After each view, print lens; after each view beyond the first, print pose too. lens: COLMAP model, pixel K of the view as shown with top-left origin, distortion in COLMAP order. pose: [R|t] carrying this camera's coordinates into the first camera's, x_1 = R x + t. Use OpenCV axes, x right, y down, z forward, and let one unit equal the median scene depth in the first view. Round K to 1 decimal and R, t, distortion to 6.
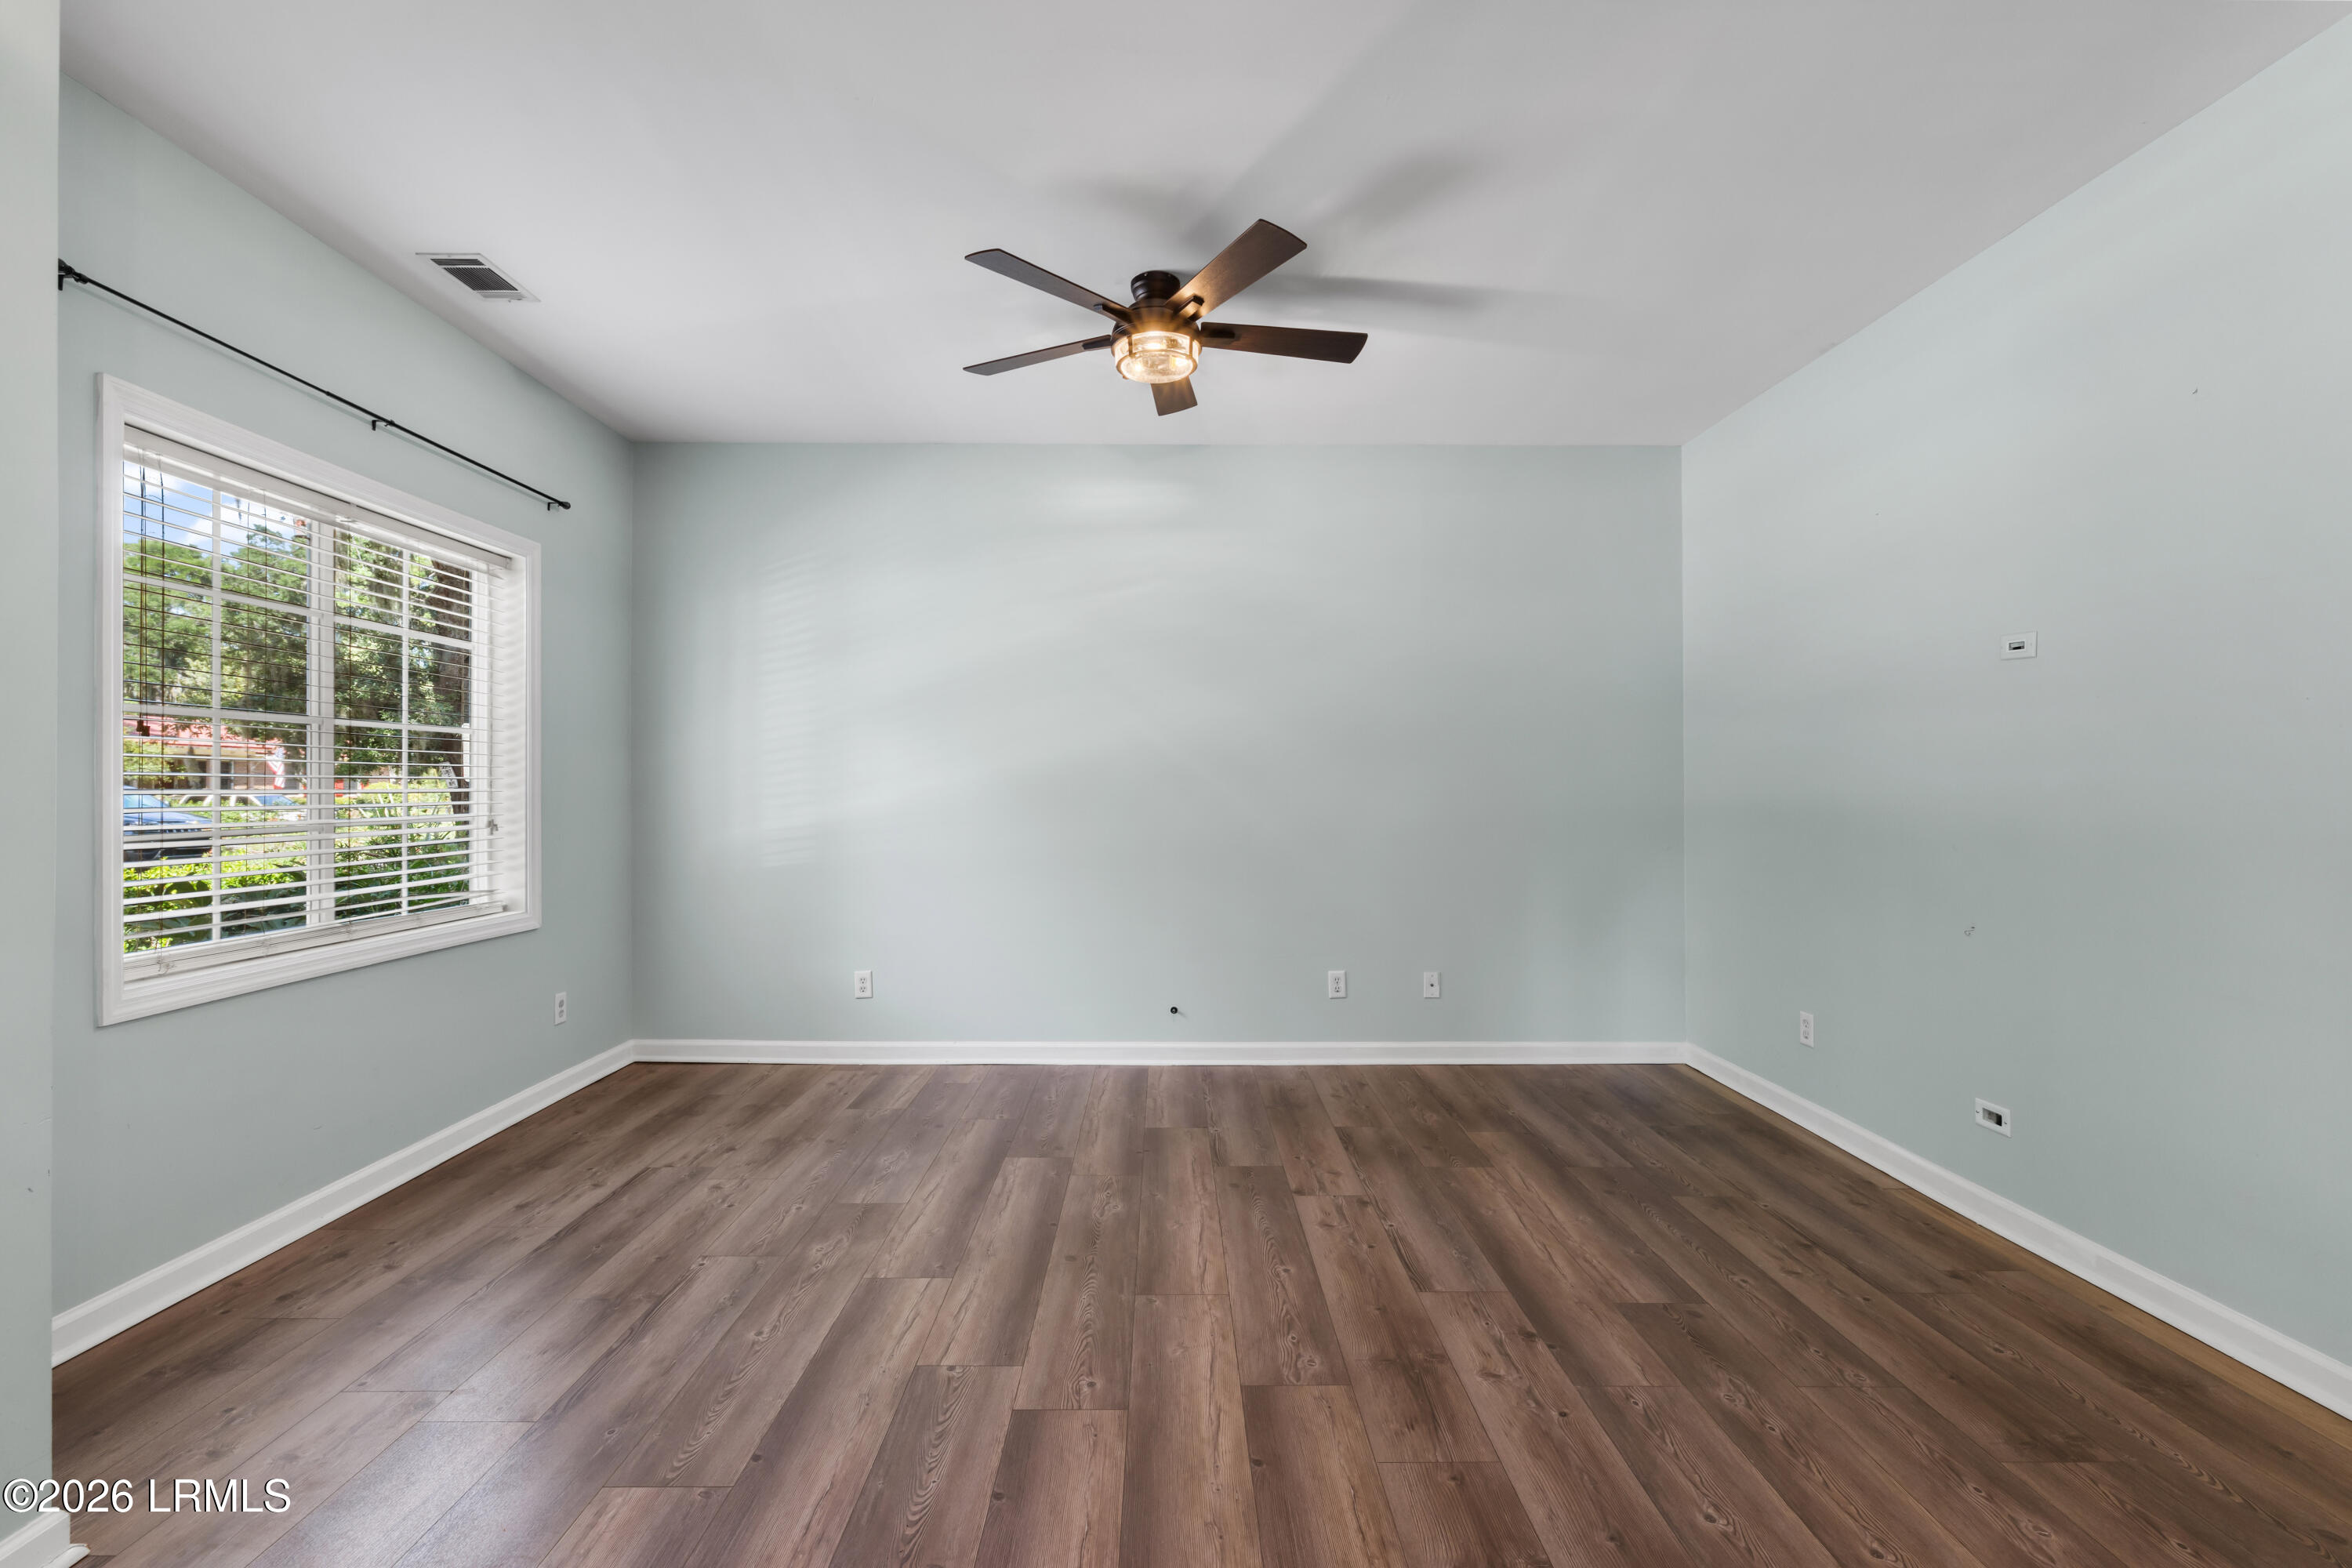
lens RADIAL K [[1025.1, 0, 1170.2], [0, 1025.1, 785.8], [0, 0, 1]] dist [-0.001496, 0.000042]
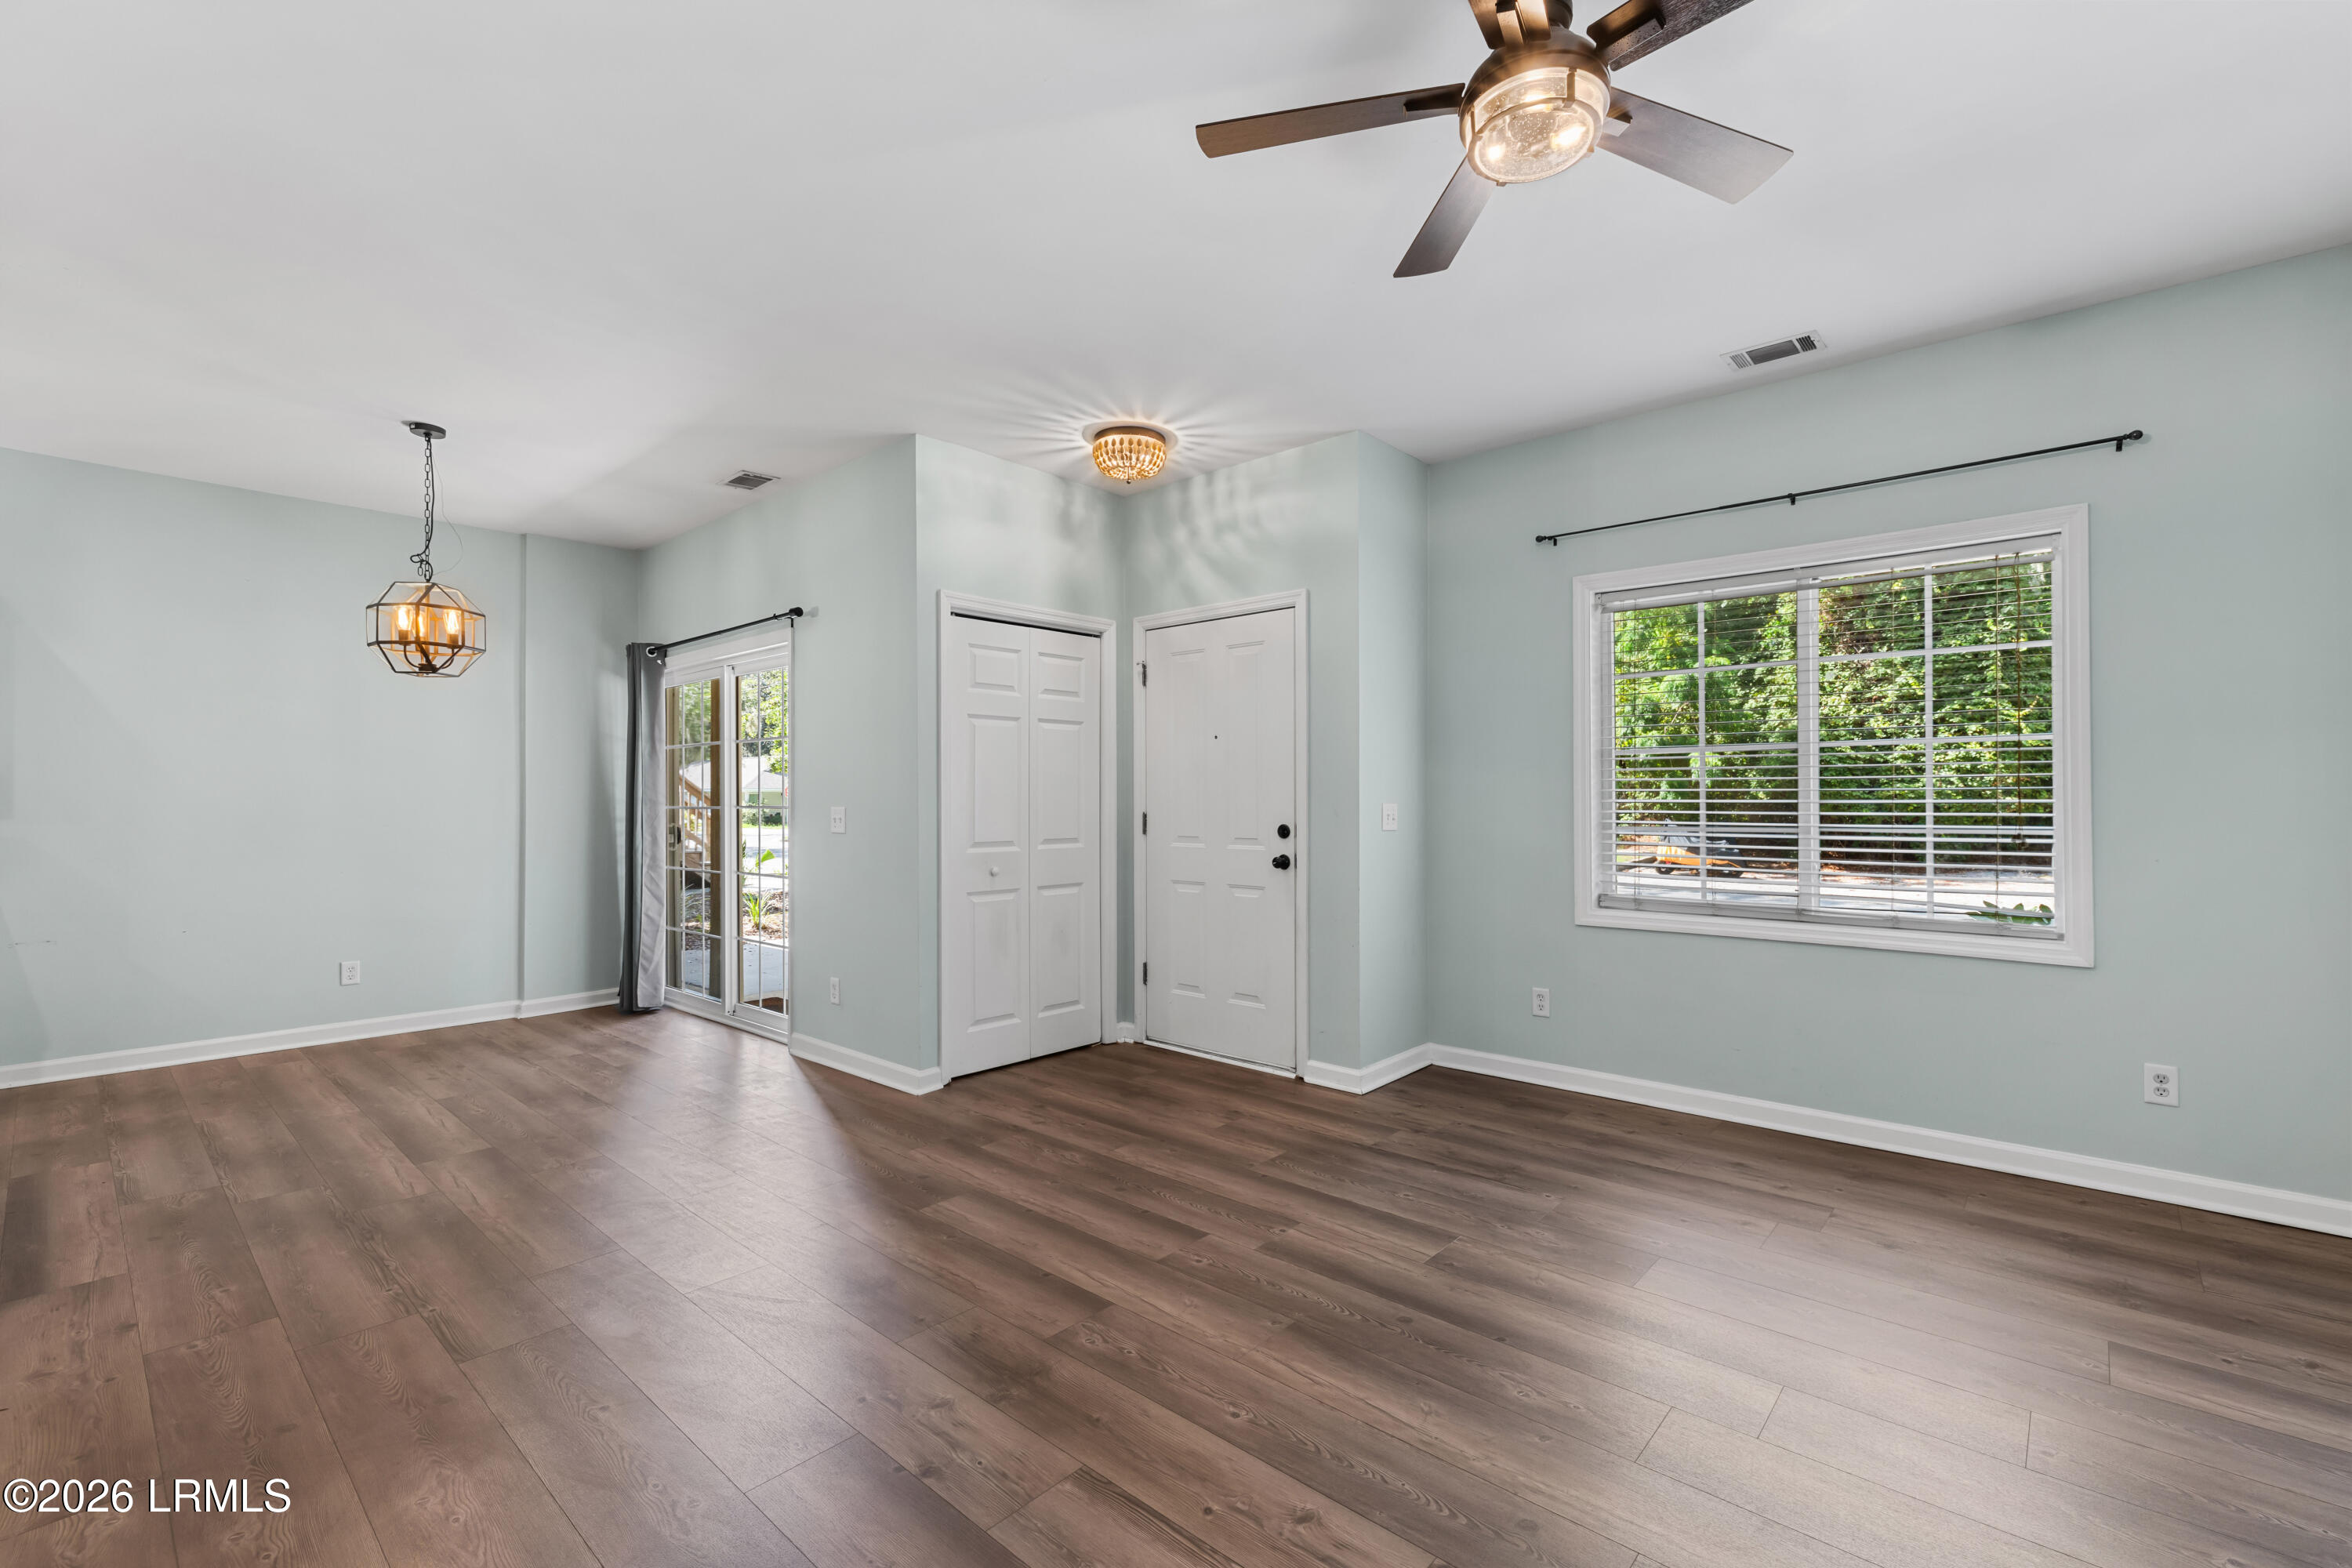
lens RADIAL K [[1010.4, 0, 1176.0], [0, 1010.4, 790.6], [0, 0, 1]] dist [0.000105, 0.000266]
pose [[-0.673011, -0.004050, -0.739621, 0.608387], [0.001906, 0.999972, -0.007210, 0.000454], [0.739630, -0.006262, -0.672985, 1.262568]]
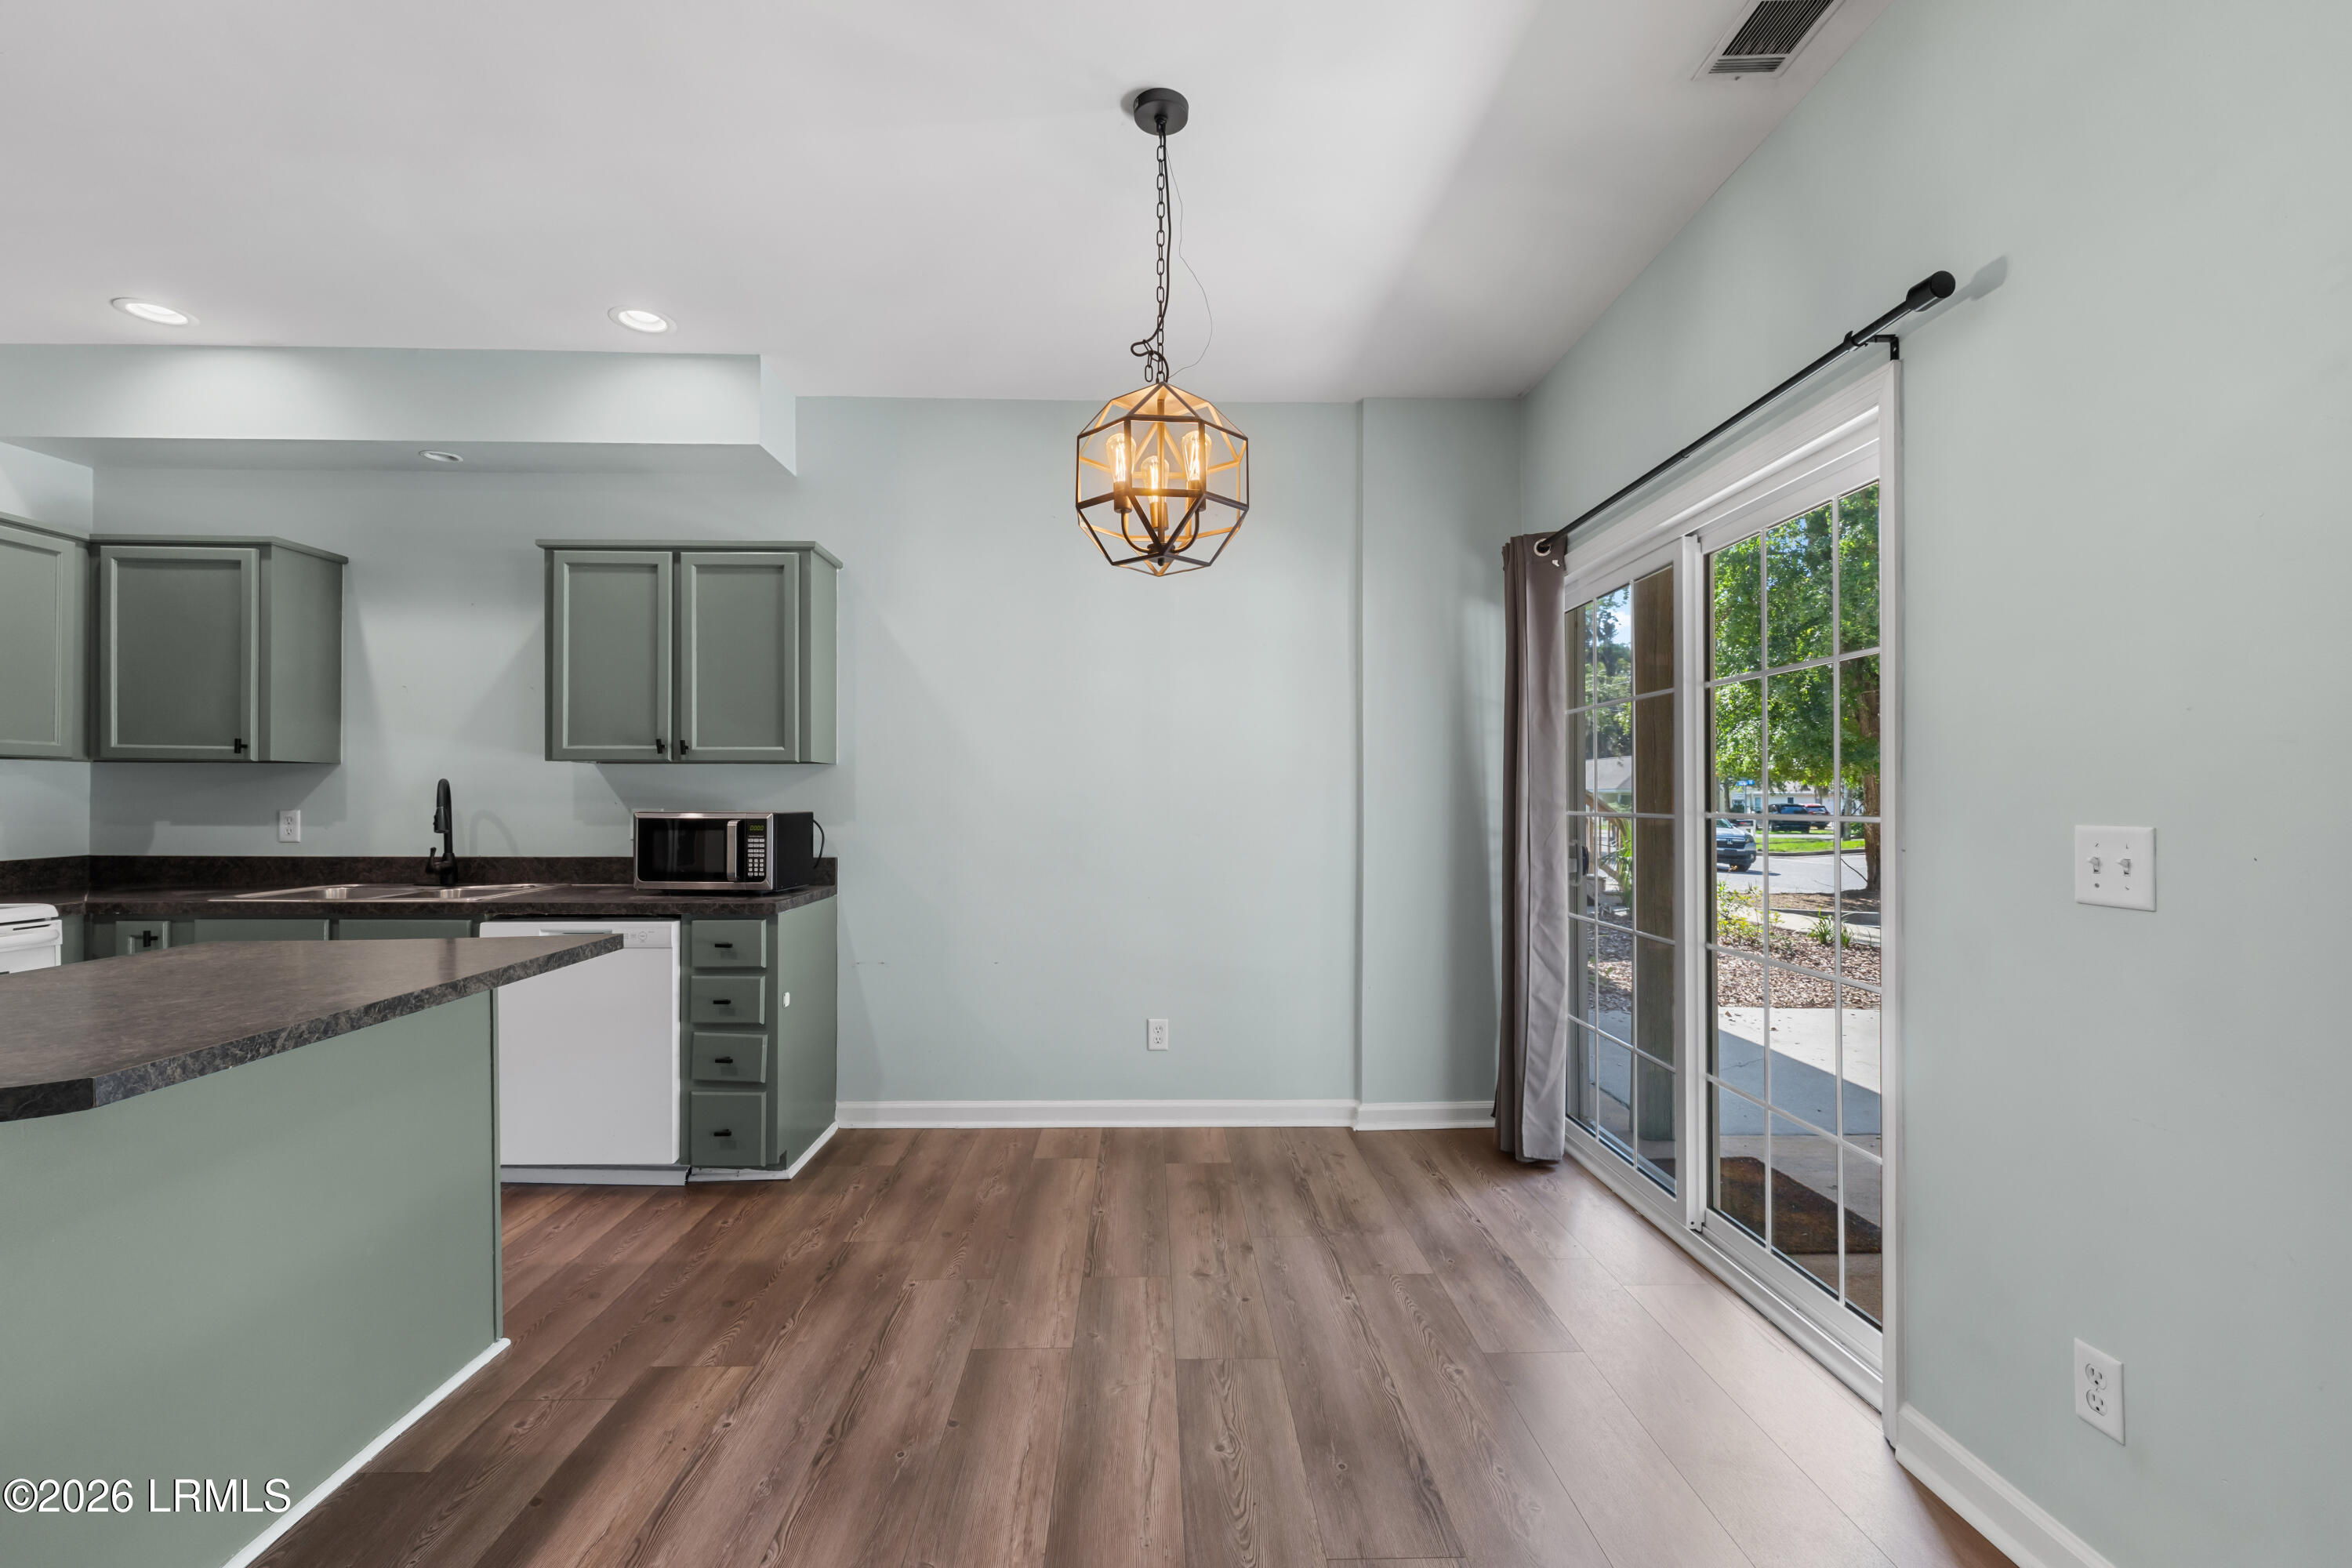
lens RADIAL K [[1010.4, 0, 1176.0], [0, 1010.4, 790.6], [0, 0, 1]] dist [0.000105, 0.000266]
pose [[-0.999767, -0.001224, -0.021540, 0.291174], [-0.001050, 0.999967, -0.008085, 0.001249], [0.021549, -0.008060, -0.999735, 0.346806]]
